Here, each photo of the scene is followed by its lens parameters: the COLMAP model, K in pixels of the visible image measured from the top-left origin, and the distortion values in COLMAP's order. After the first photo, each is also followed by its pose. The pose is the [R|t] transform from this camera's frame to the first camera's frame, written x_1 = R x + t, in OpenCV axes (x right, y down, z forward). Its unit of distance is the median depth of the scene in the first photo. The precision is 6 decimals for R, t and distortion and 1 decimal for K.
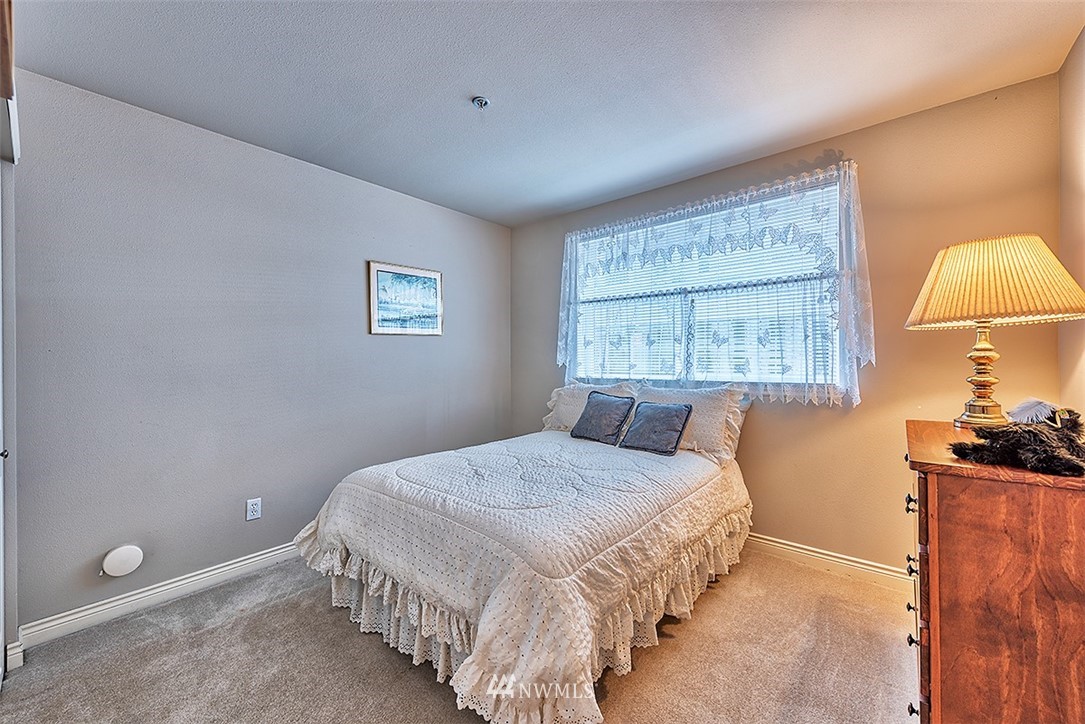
lens RADIAL K [[432.1, 0, 543.4], [0, 432.1, 355.1], [0, 0, 1]] dist [0.000001, -0.000243]
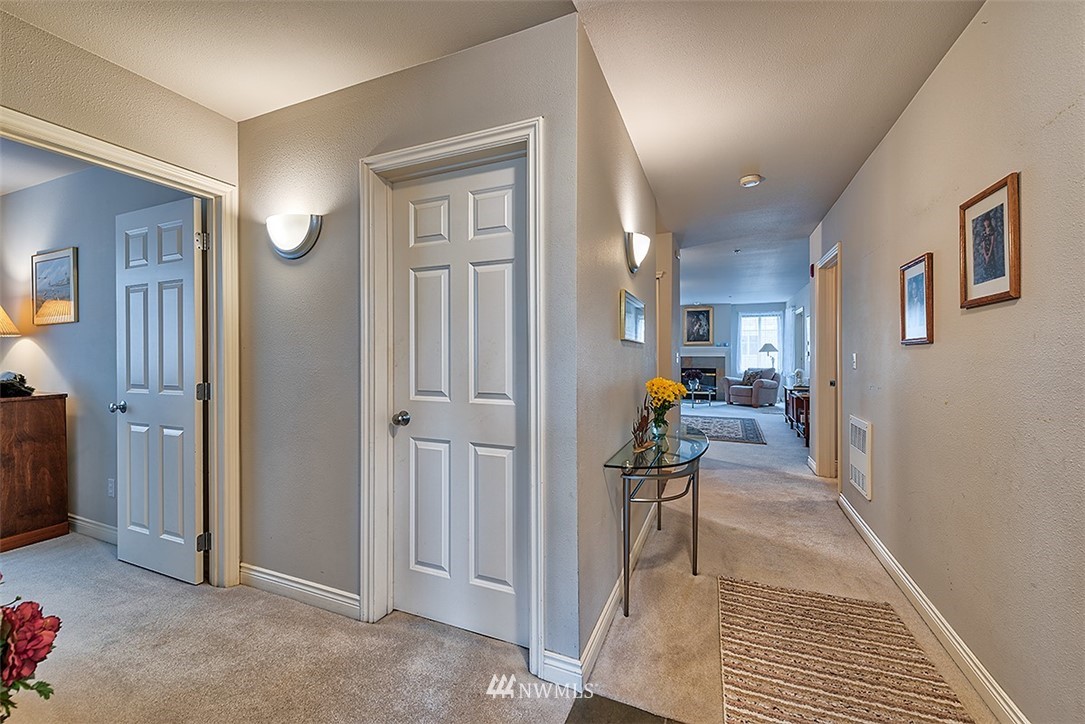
lens RADIAL K [[432.1, 0, 543.4], [0, 432.1, 355.1], [0, 0, 1]] dist [0.000001, -0.000243]
pose [[-0.294231, 0.002914, 0.955730, -2.326968], [-0.000137, 0.999995, -0.003091, 0.025721], [-0.955734, -0.001040, -0.294229, -1.306393]]
